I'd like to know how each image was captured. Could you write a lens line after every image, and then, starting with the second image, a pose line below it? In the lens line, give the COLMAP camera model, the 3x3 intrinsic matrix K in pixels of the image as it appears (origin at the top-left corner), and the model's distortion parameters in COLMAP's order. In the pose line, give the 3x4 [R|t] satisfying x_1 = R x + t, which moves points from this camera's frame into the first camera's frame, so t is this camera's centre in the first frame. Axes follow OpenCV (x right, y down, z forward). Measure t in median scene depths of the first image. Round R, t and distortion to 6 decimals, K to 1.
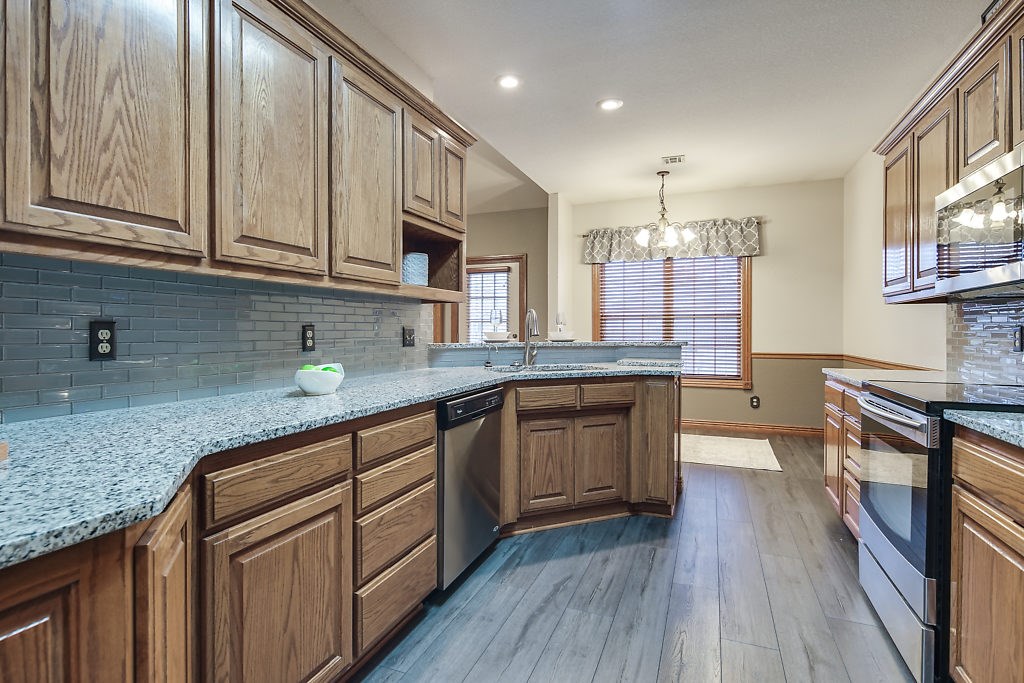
lens RADIAL K [[504.8, 0, 509.2], [0, 504.8, 333.5], [0, 0, 1]] dist [0.007189, -0.005299]
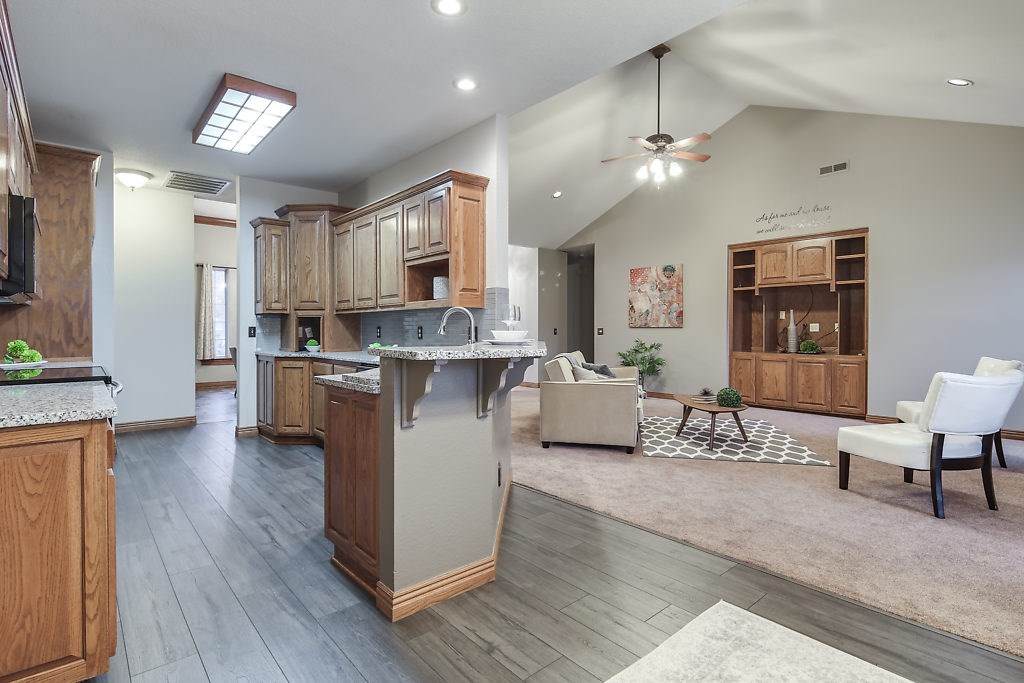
lens RADIAL K [[504.8, 0, 503.5], [0, 504.8, 332.9], [0, 0, 1]] dist [0.007189, -0.005299]
pose [[-0.463653, 0.005236, -0.886002, 0.462639], [-0.003620, 0.999963, 0.007804, -0.003021], [0.886010, 0.006826, -0.463617, 0.819608]]
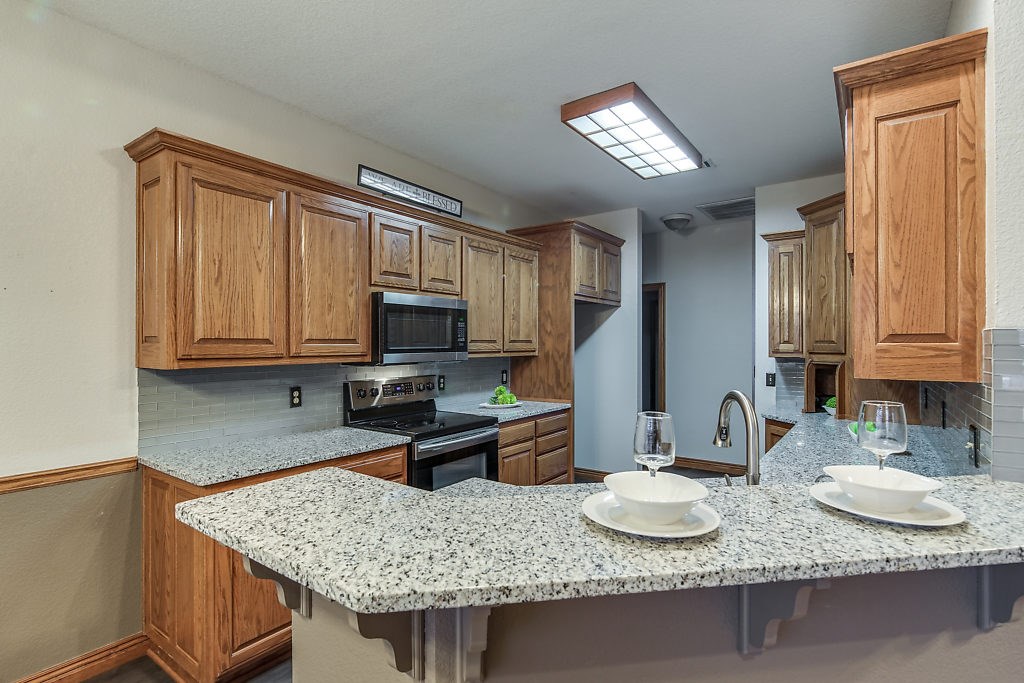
lens RADIAL K [[504.8, 0, 497.7], [0, 504.8, 344.9], [0, 0, 1]] dist [0.007189, -0.005299]
pose [[-0.967179, -0.003765, 0.254068, 0.070852], [-0.002248, 0.999978, 0.006258, -0.048041], [-0.254086, 0.005481, -0.967166, 0.789194]]
